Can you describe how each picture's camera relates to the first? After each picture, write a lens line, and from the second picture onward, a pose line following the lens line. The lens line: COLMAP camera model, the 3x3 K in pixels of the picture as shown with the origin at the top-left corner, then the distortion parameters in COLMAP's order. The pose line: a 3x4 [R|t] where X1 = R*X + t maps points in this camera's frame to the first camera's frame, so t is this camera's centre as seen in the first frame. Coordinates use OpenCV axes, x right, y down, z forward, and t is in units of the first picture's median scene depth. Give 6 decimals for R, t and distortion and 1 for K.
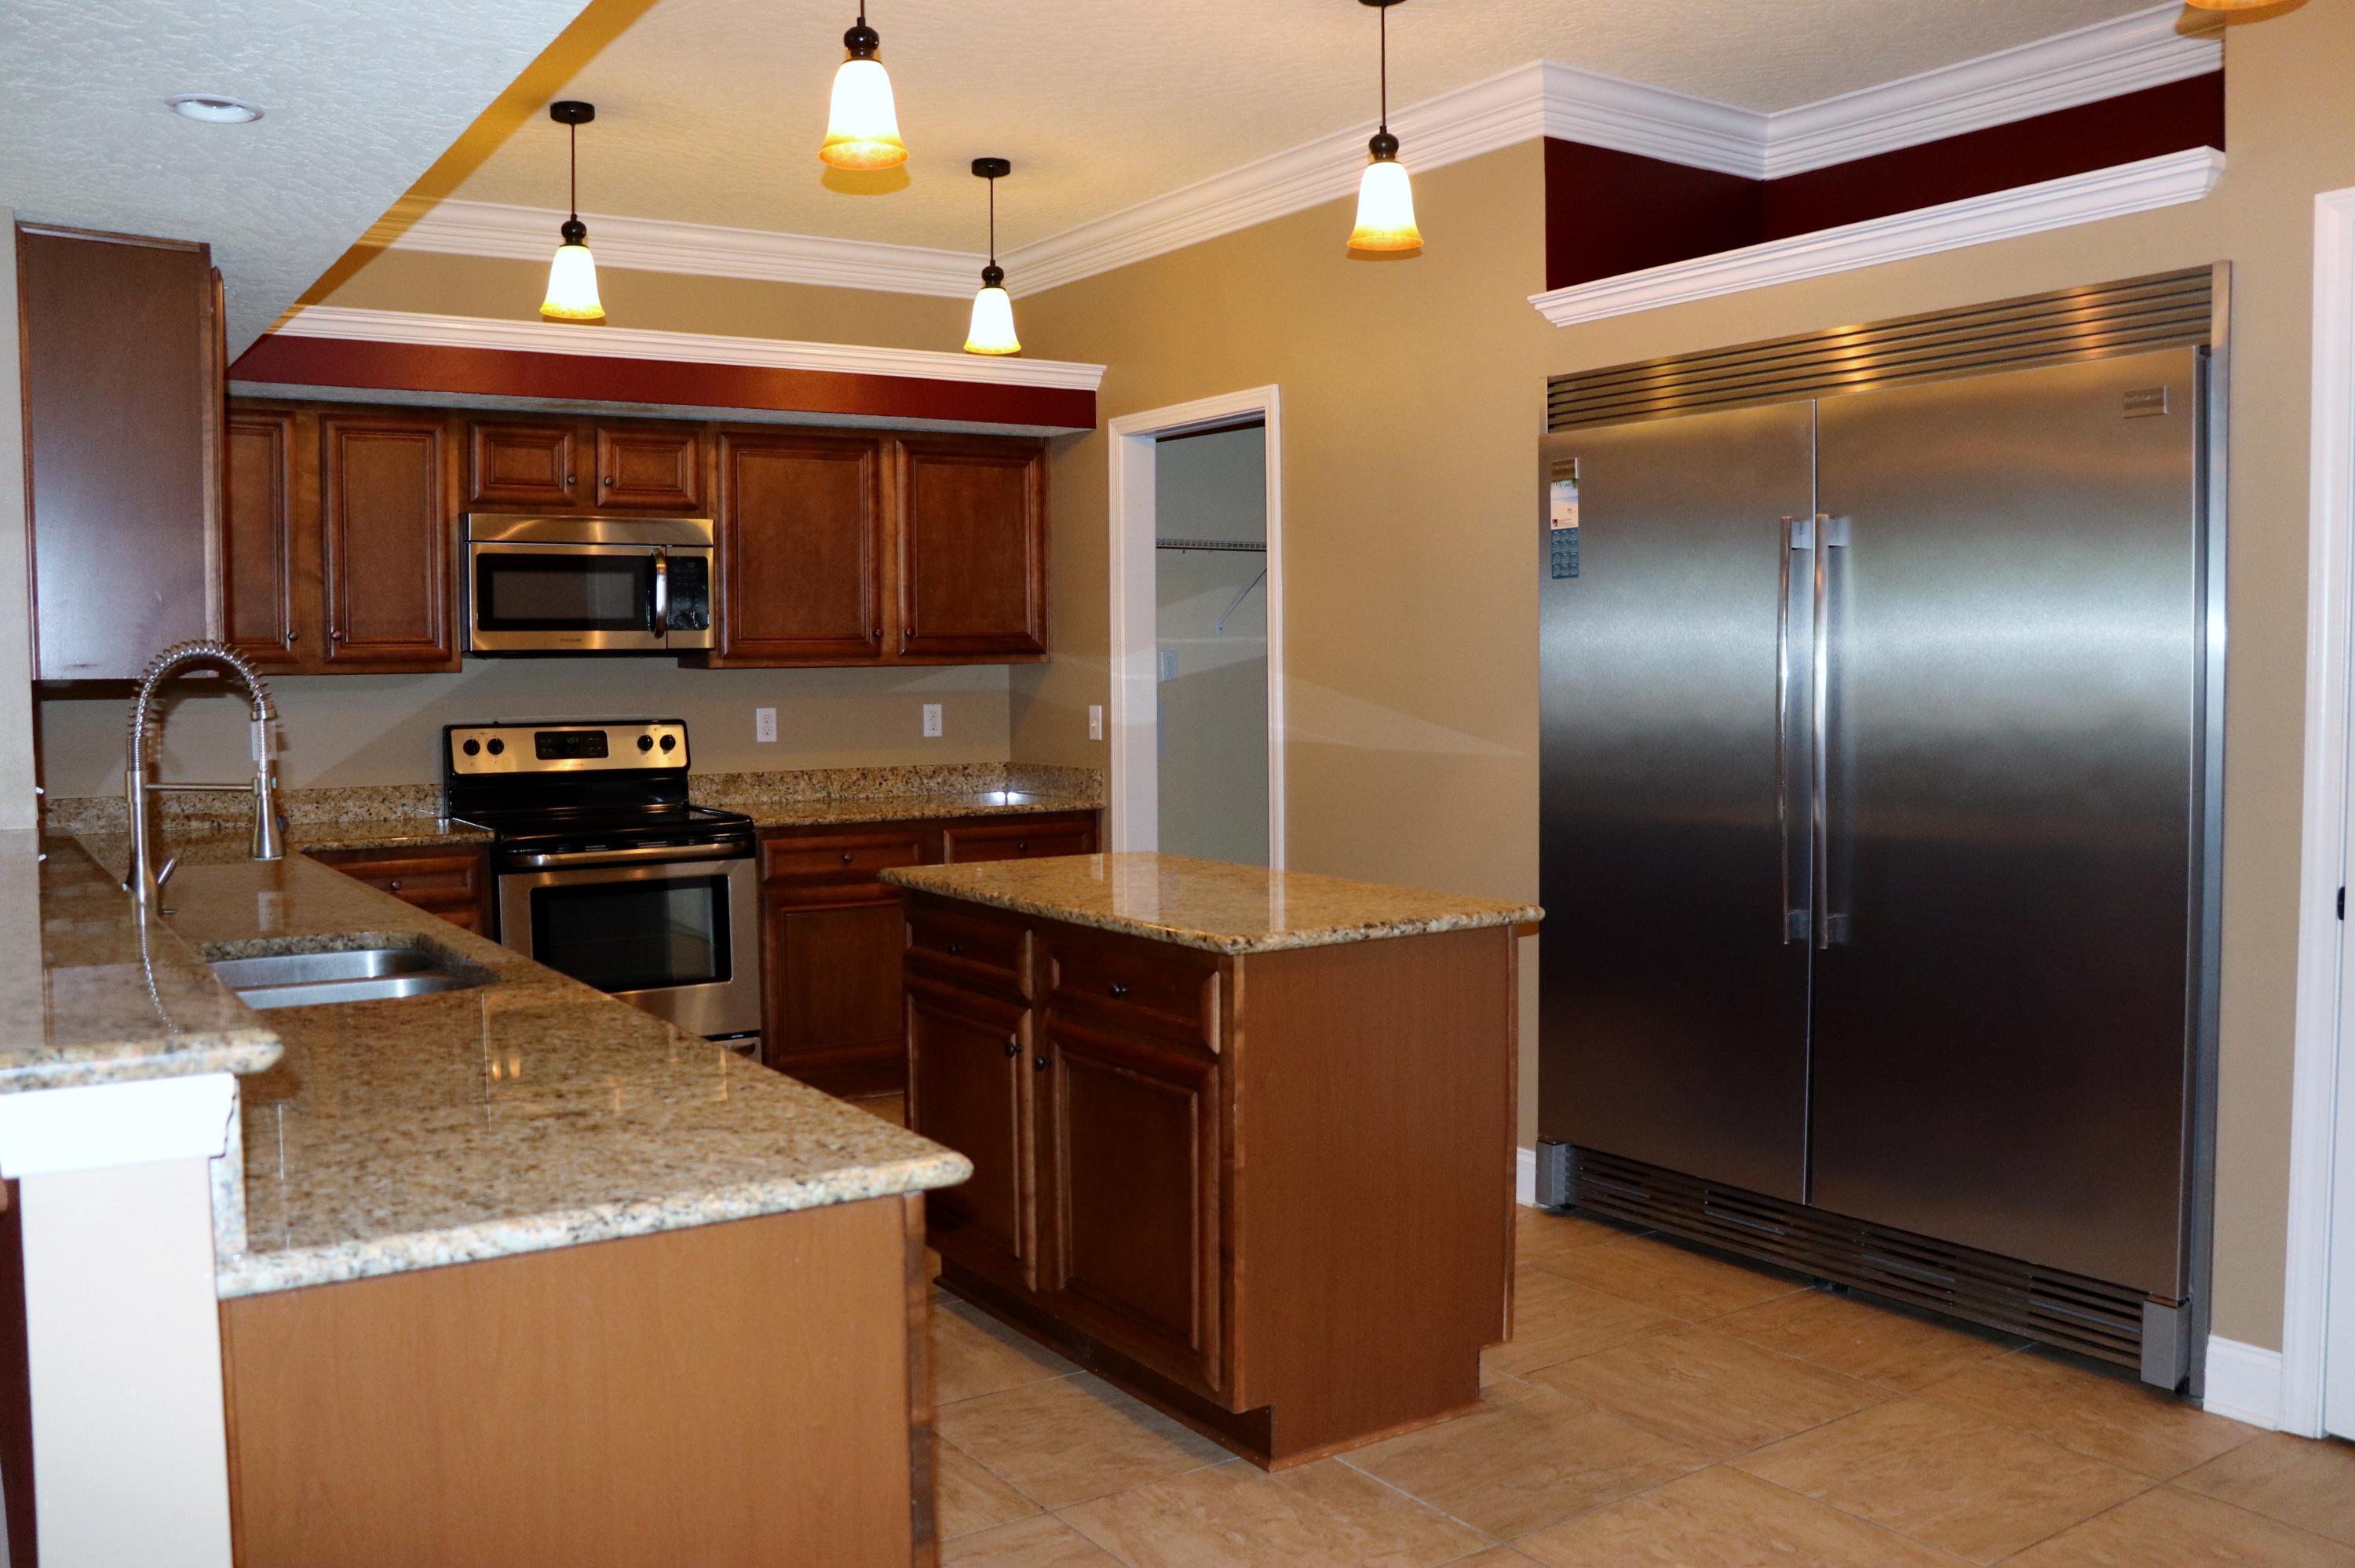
lens RADIAL K [[1998.5, 0, 1175.9], [0, 1998.5, 802.8], [0, 0, 1]] dist [-0.178886, 0.182242]
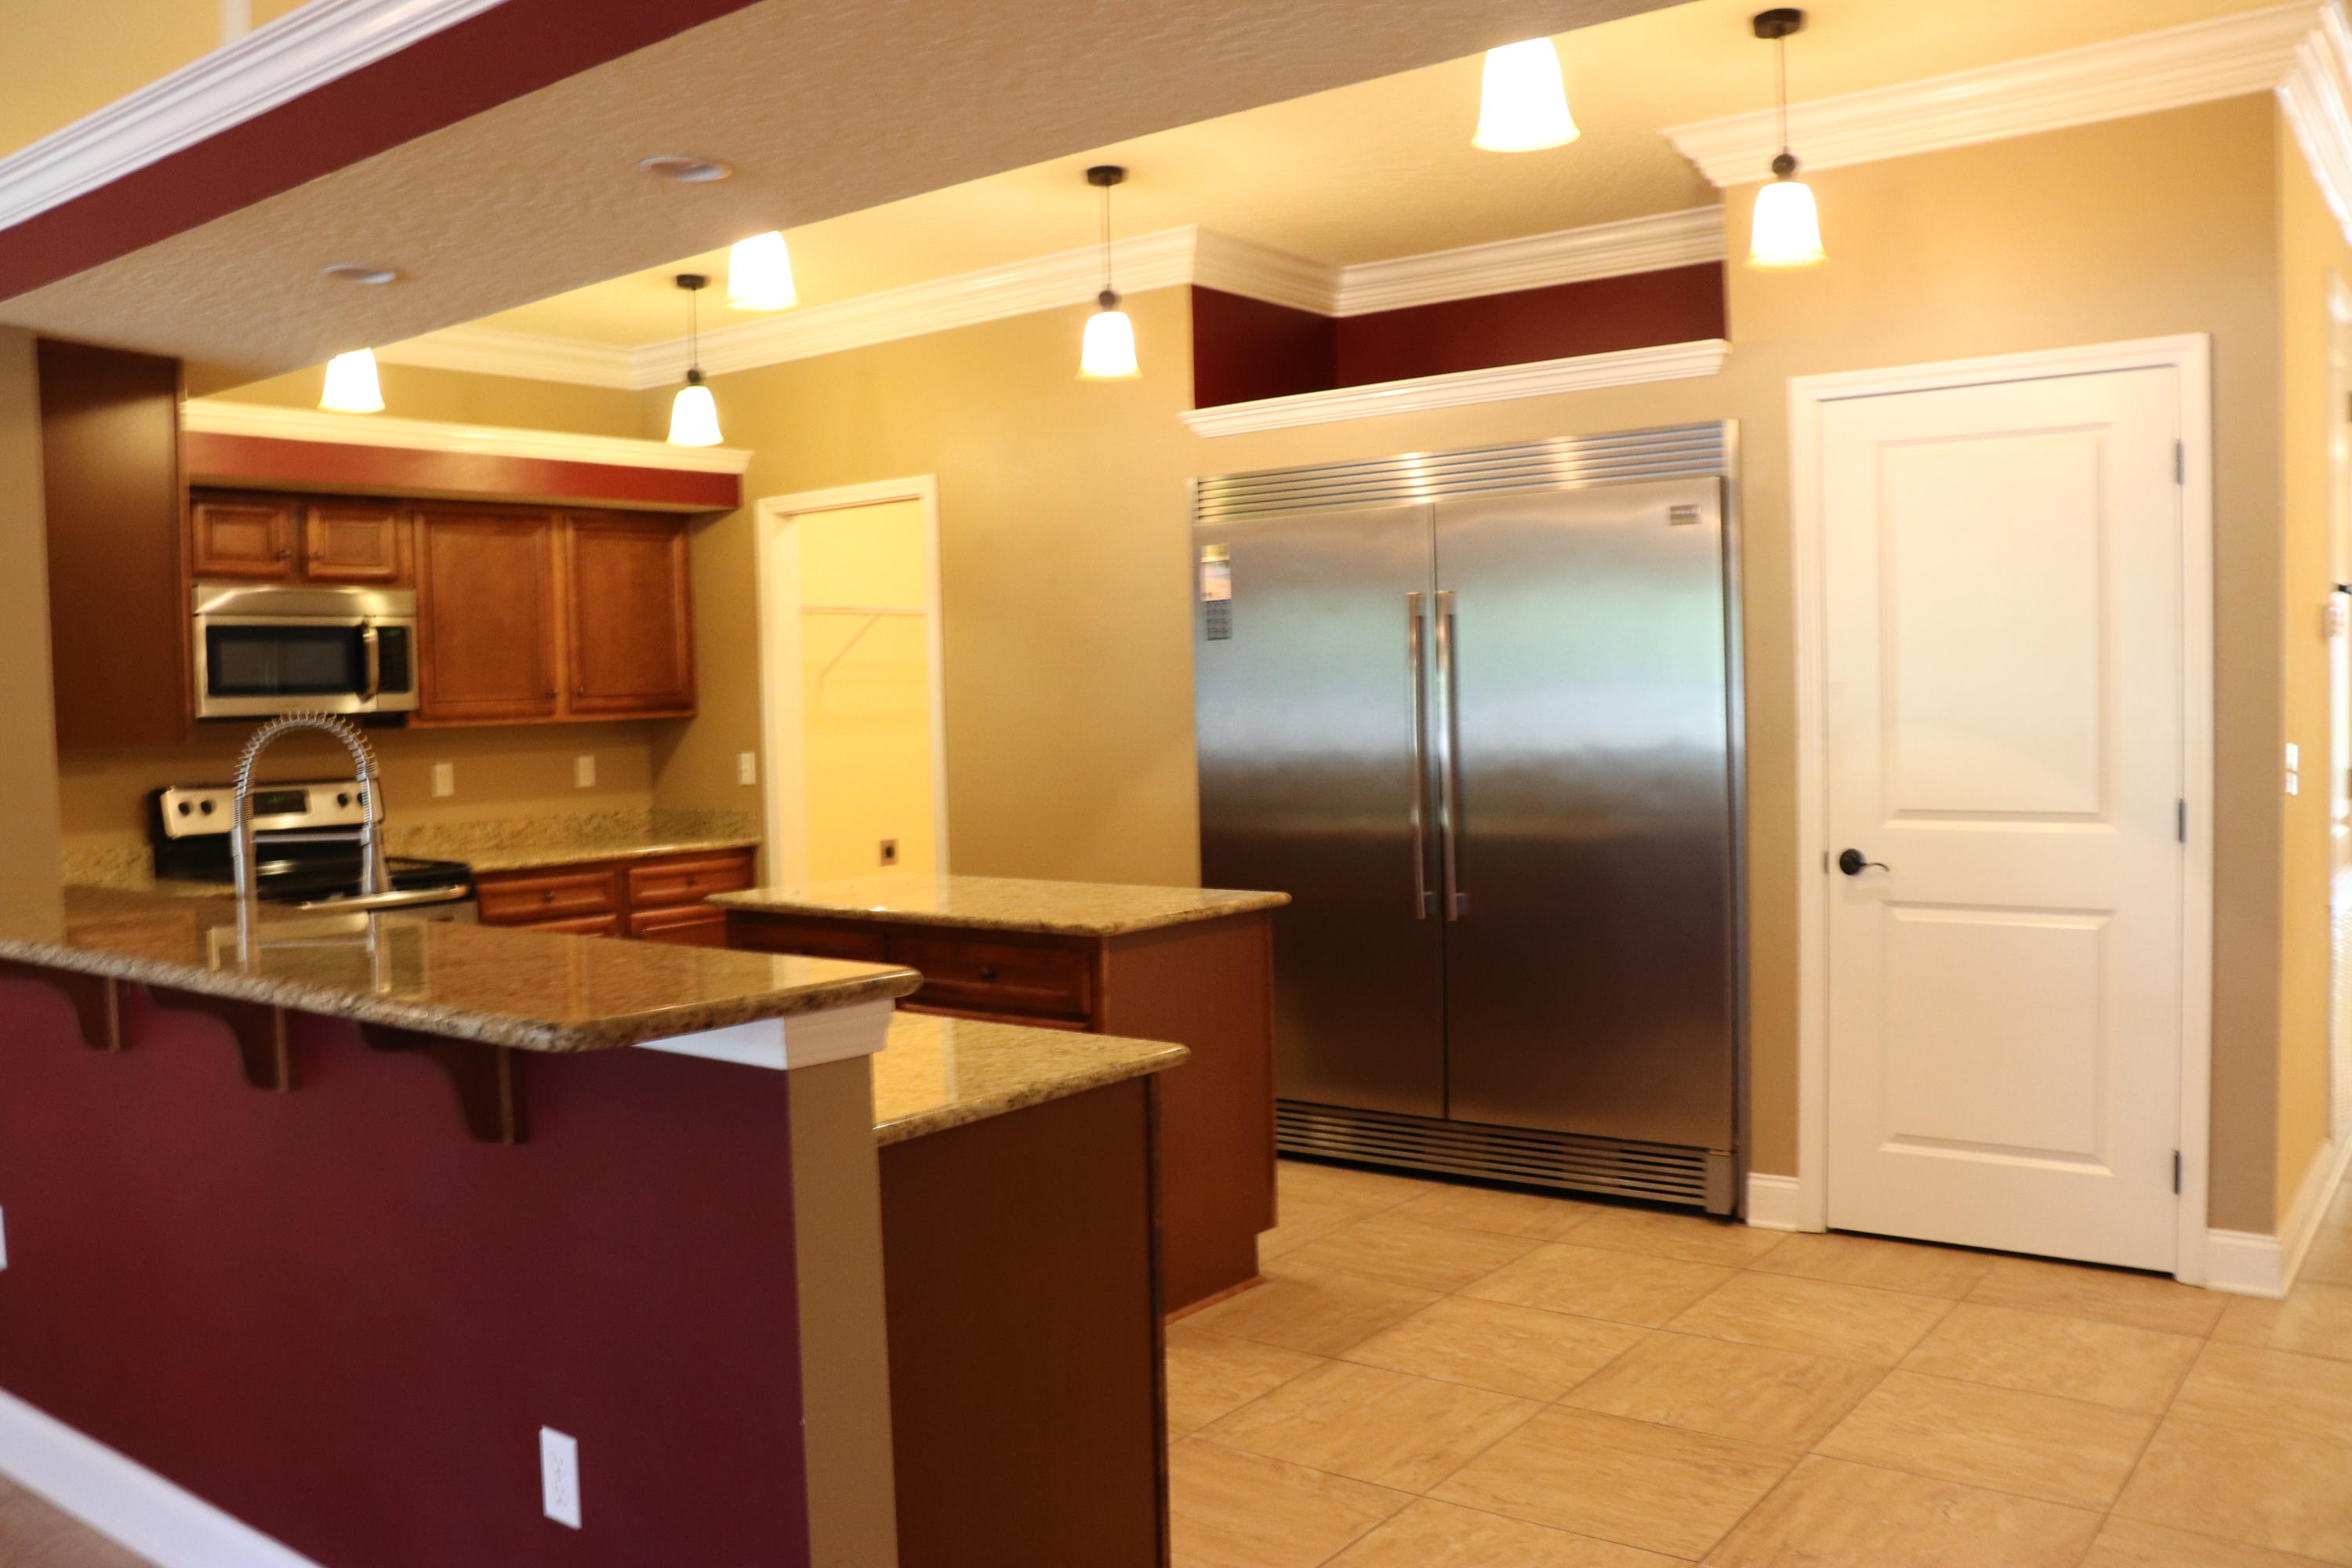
lens RADIAL K [[1996.2, 0, 1174.4], [0, 1996.2, 802.8], [0, 0, 1]] dist [-0.178886, 0.182242]
pose [[0.944803, -0.034195, 0.325850, -0.295140], [0.041328, 0.999033, -0.014992, 0.008691], [-0.325023, 0.027631, 0.945302, -0.214653]]
